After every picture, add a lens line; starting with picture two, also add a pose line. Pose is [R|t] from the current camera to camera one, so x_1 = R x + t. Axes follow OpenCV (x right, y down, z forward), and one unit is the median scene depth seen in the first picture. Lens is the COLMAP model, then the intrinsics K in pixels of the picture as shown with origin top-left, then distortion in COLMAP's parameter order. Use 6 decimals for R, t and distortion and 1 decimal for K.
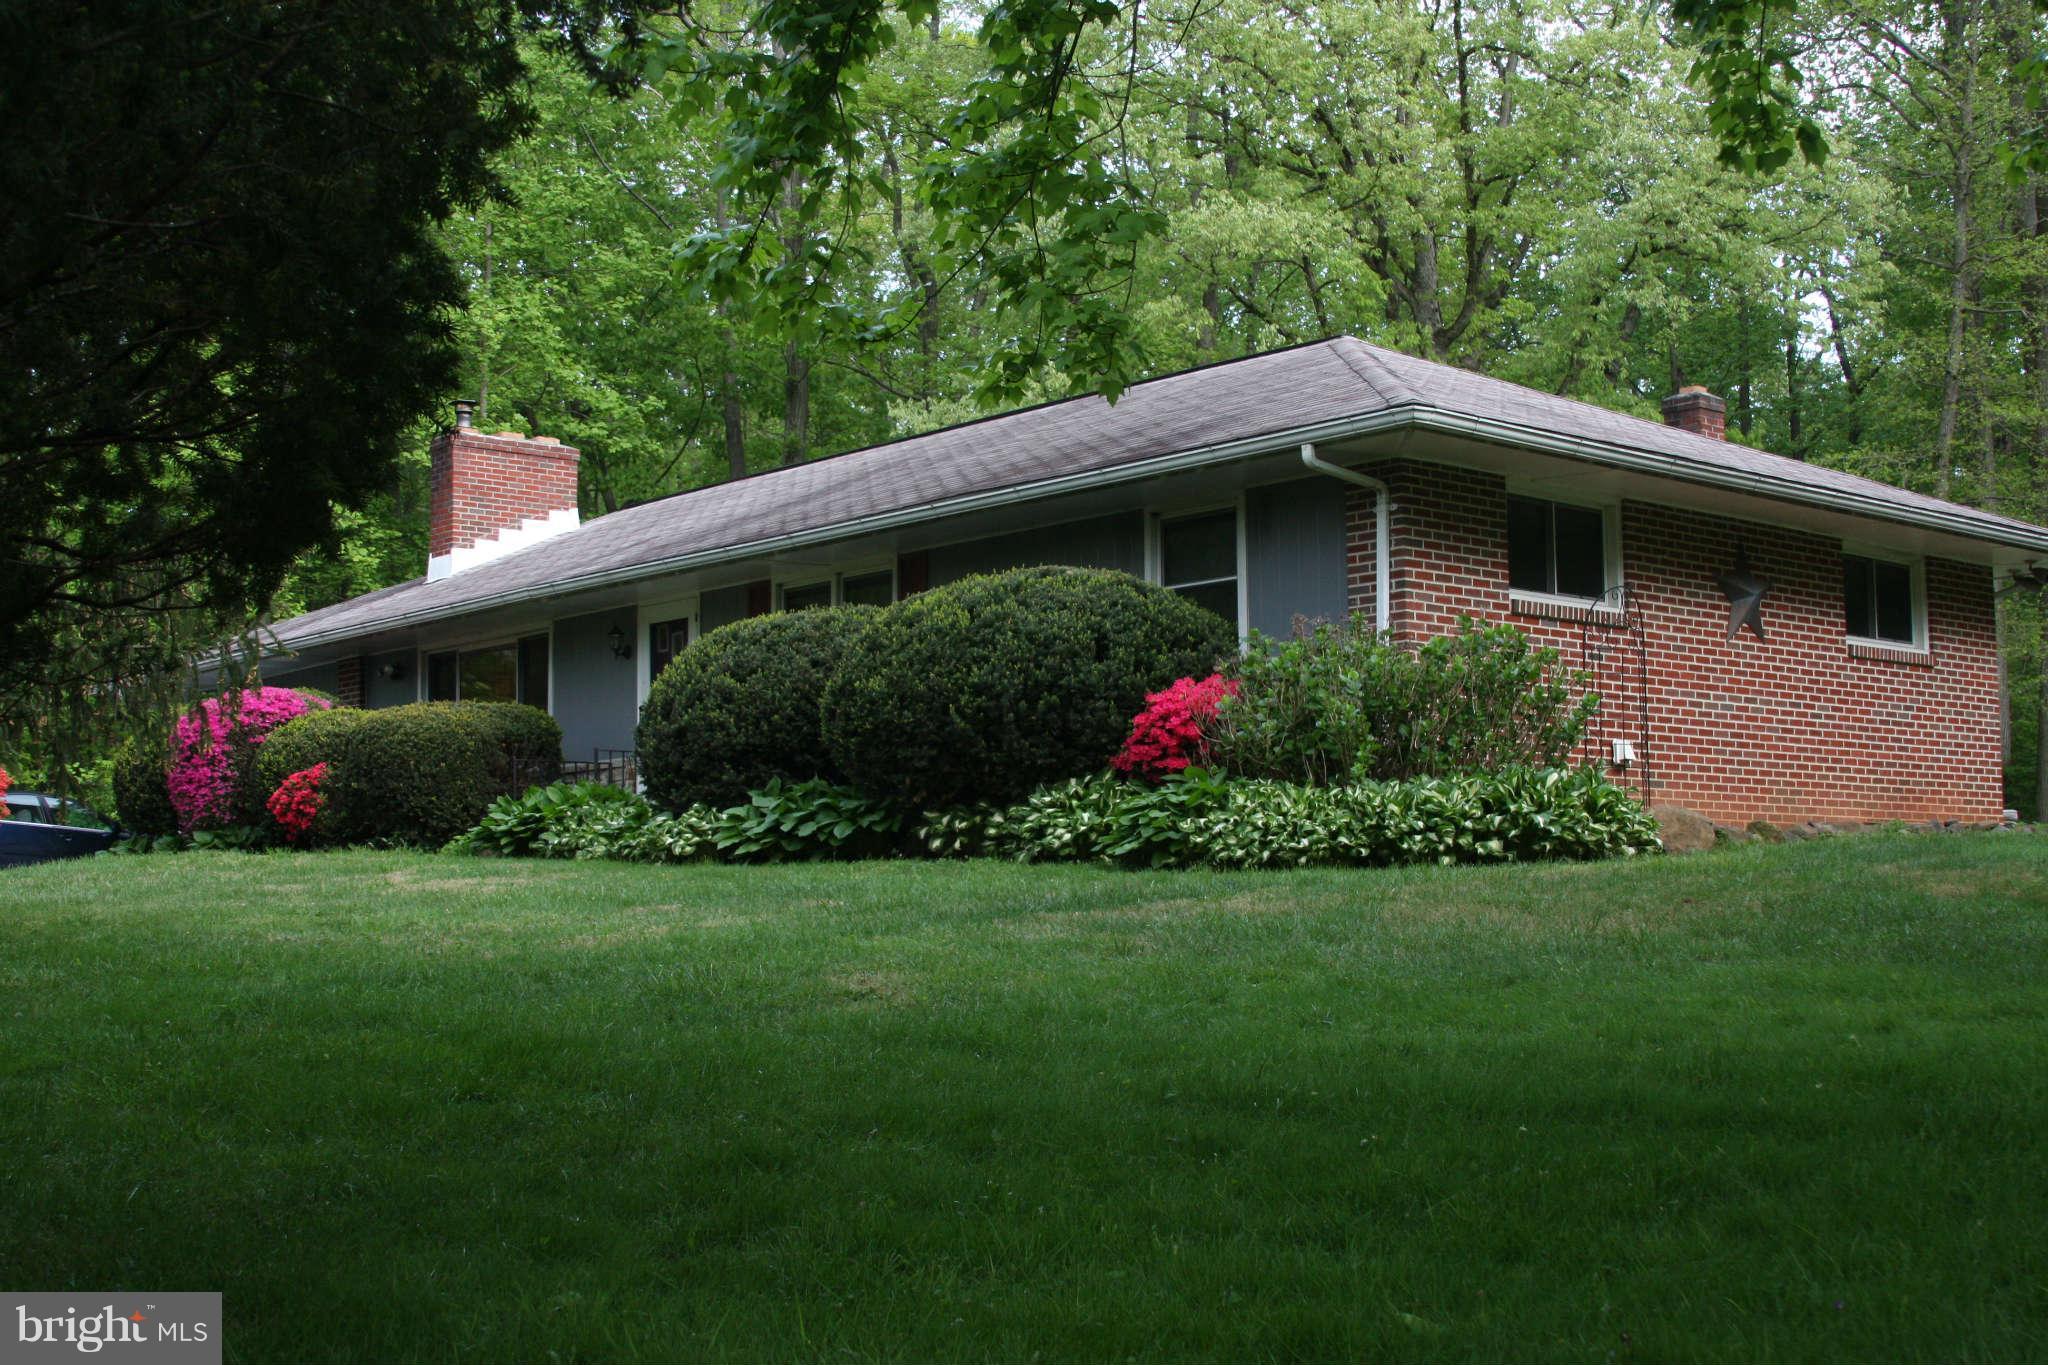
lens RADIAL K [[2713.1, 0, 1023.5], [0, 2713.1, 683.1], [0, 0, 1]] dist [-0.187192, 0.000000]
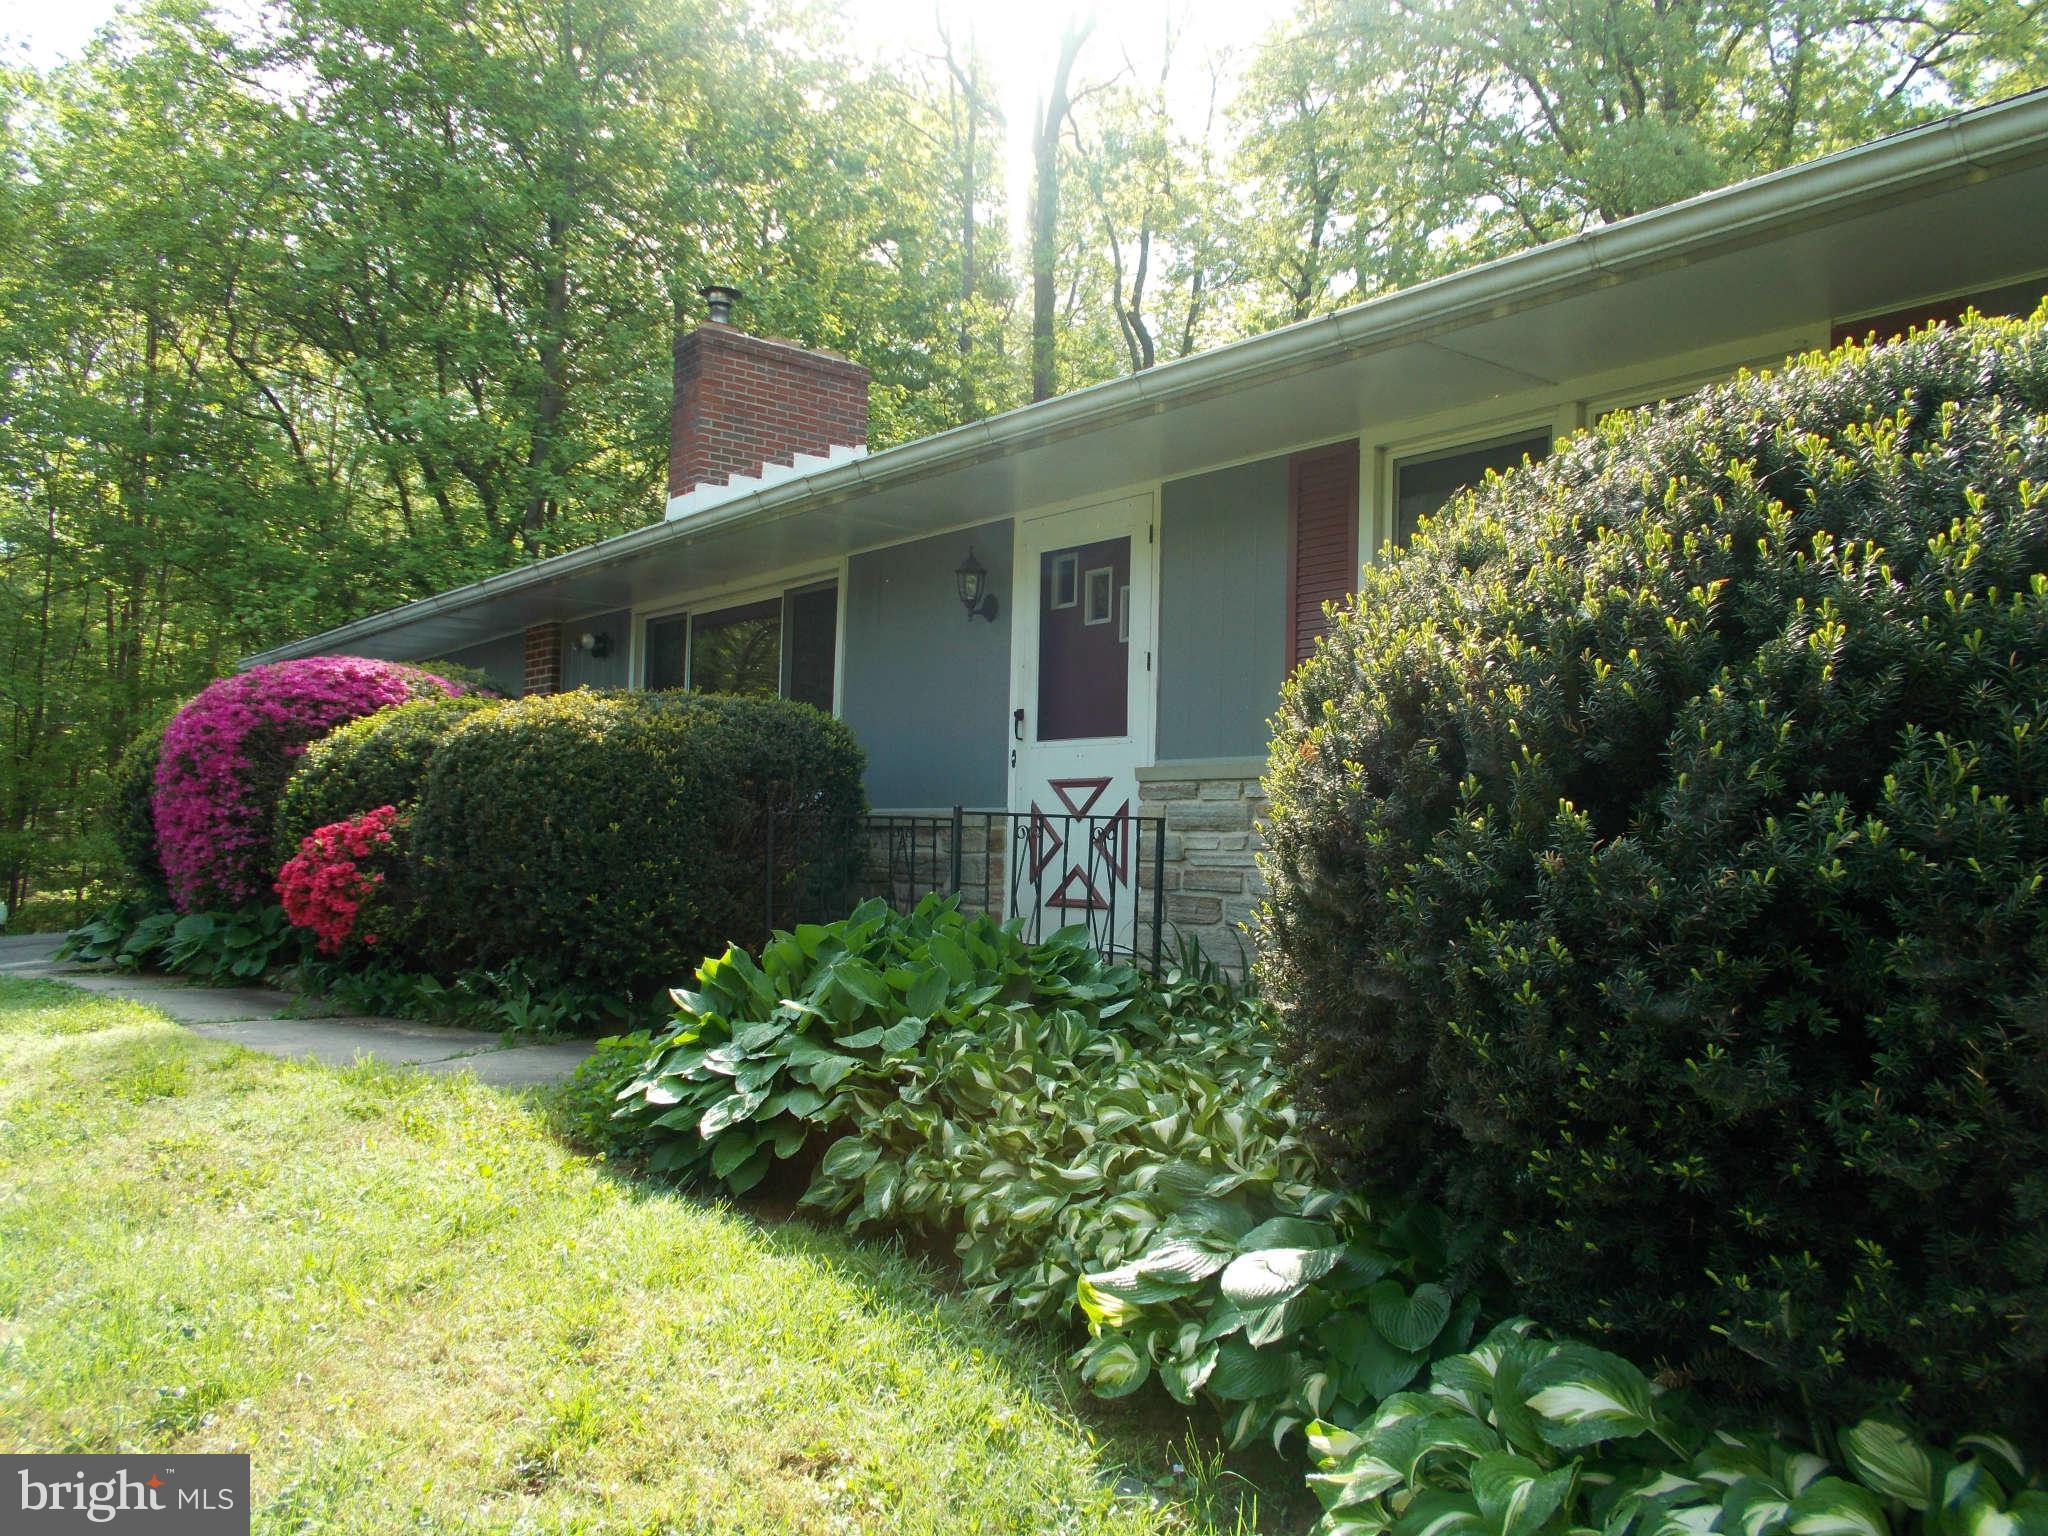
lens RADIAL K [[1572.9, 0, 1025.8], [0, 1572.9, 766.0], [0, 0, 1]] dist [0.007288, -0.011303]
pose [[0.999029, 0.029427, -0.032775, -0.129851], [-0.027628, 0.998155, 0.054067, 0.002856], [0.034306, -0.053109, 0.997999, 0.697458]]
